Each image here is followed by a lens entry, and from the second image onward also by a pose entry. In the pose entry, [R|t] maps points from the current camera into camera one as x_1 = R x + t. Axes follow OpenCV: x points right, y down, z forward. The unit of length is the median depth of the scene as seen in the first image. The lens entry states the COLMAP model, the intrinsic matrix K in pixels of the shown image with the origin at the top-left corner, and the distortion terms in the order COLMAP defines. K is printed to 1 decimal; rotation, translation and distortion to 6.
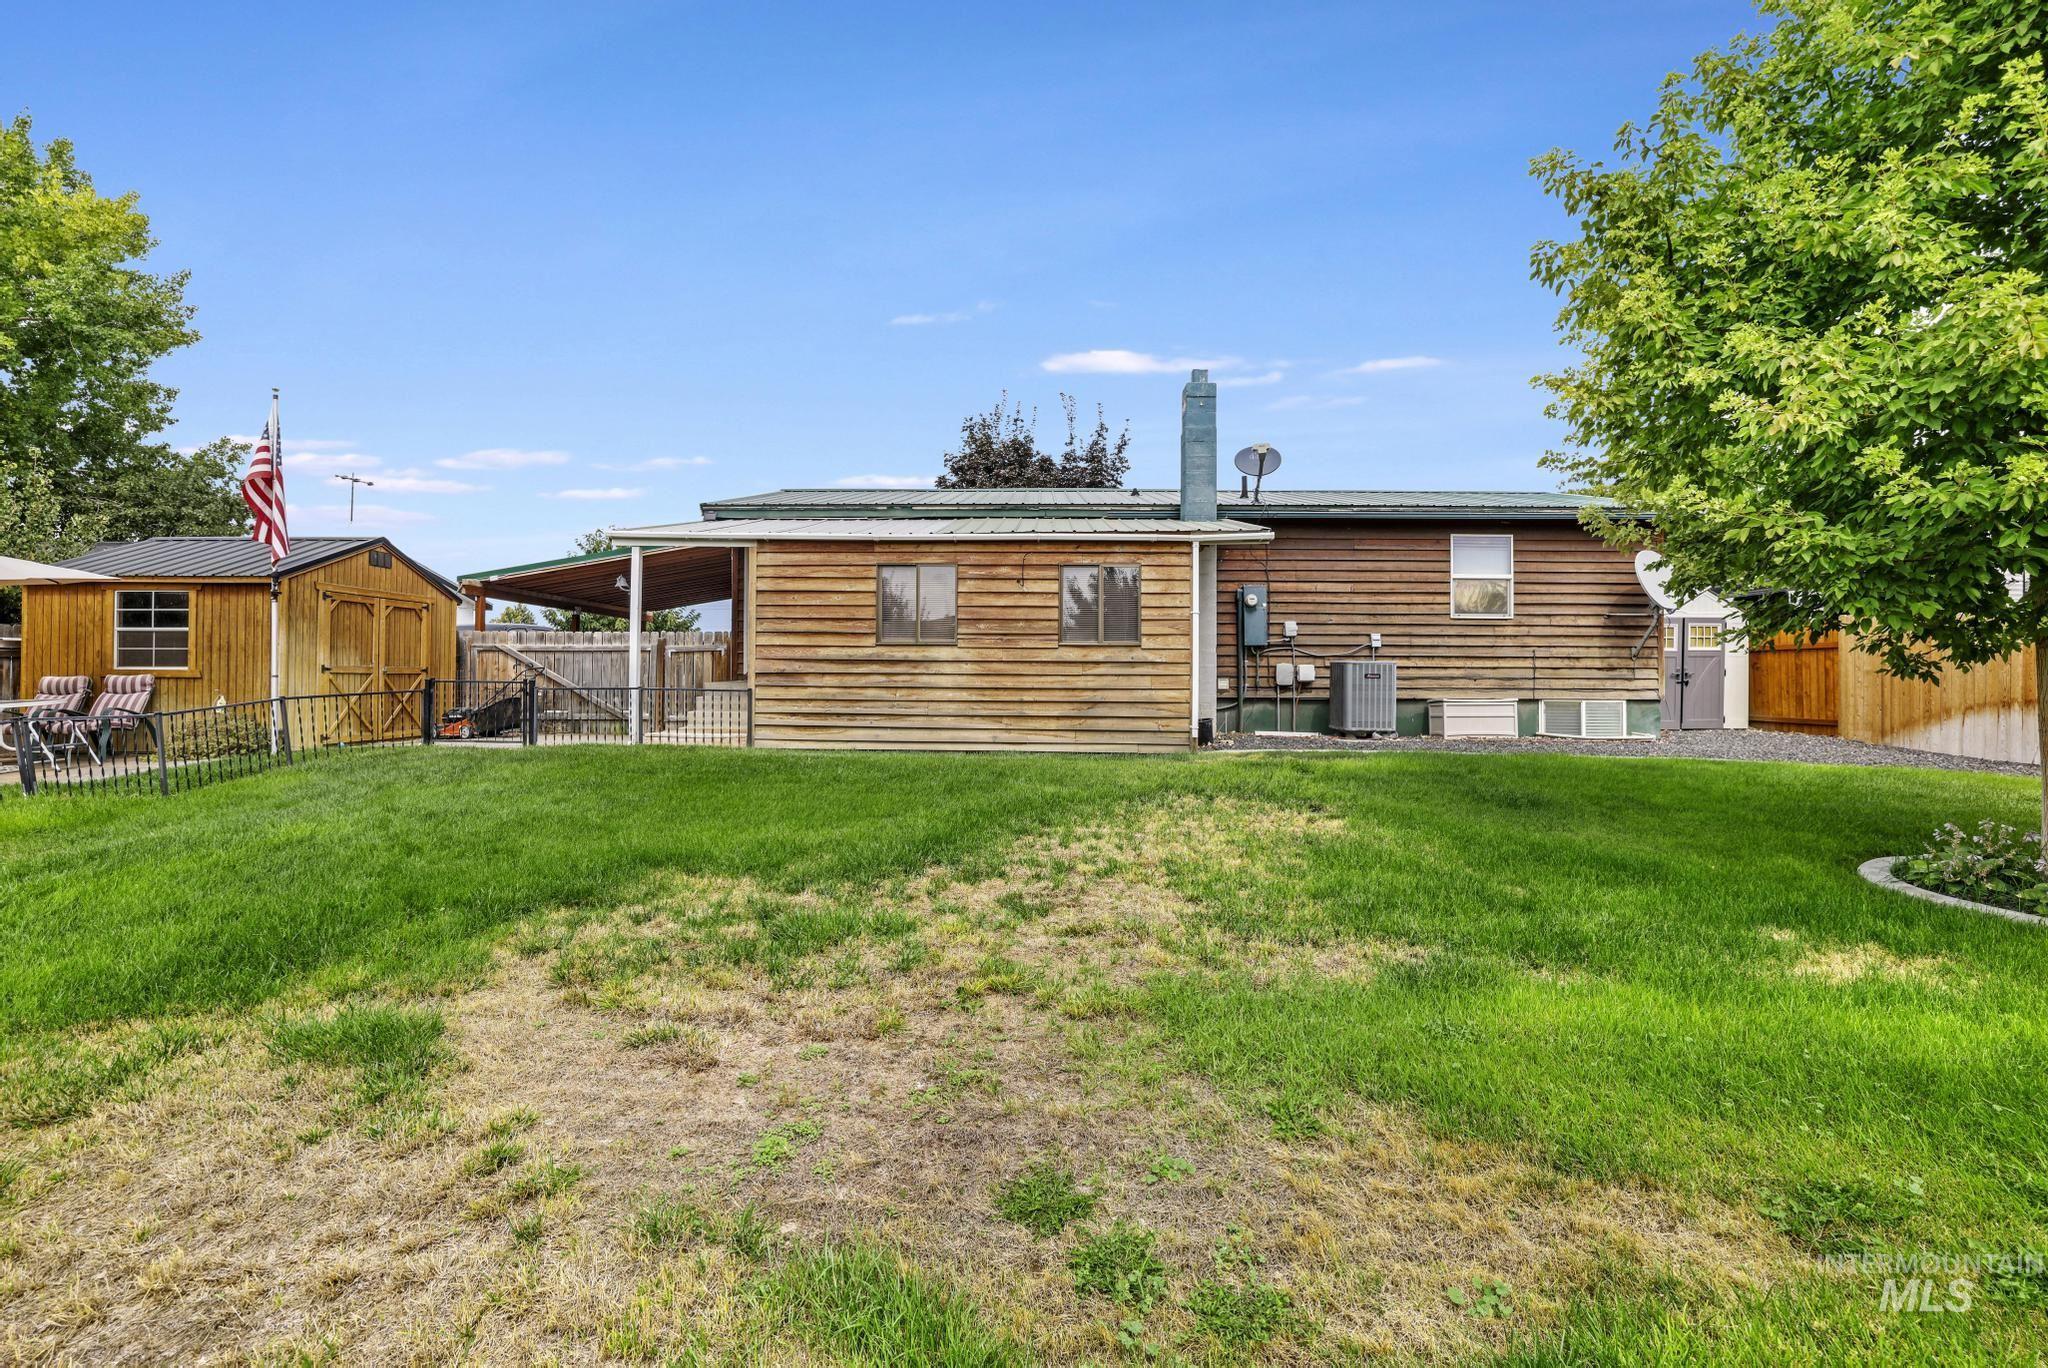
lens RADIAL K [[884.3, 0, 1018.7], [0, 884.3, 674.4], [0, 0, 1]] dist [-0.001670, 0.000649]
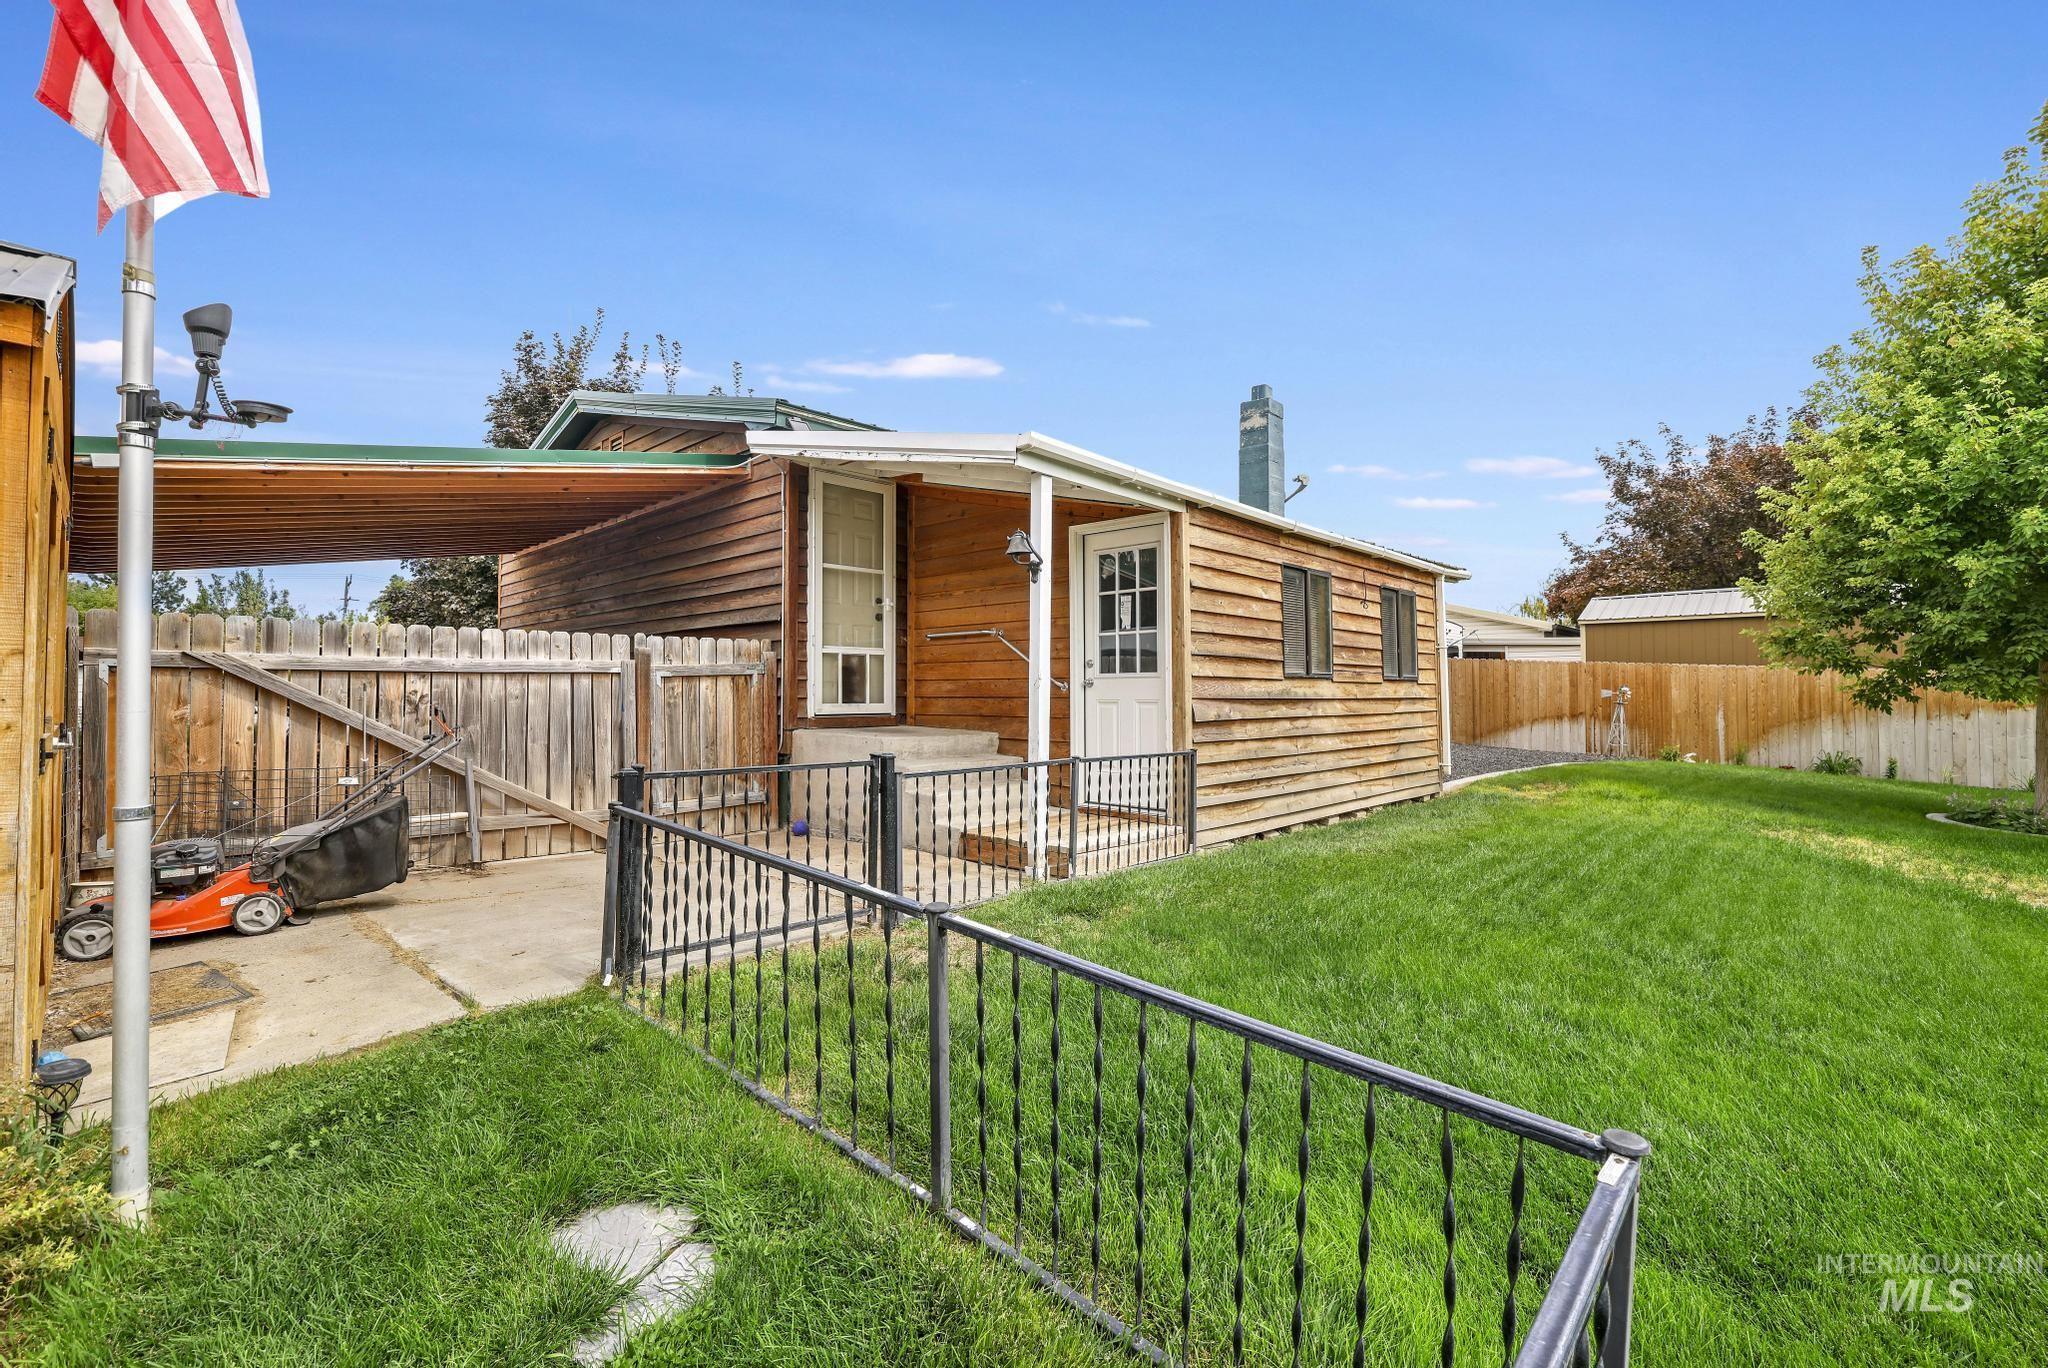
lens RADIAL K [[884.3, 0, 1022.8], [0, 884.3, 684.6], [0, 0, 1]] dist [-0.001670, 0.000649]
pose [[0.658264, 0.001379, 0.752786, -0.660596], [0.000210, 0.999998, -0.002016, -0.020894], [-0.752787, 0.001485, 0.658262, 0.550545]]
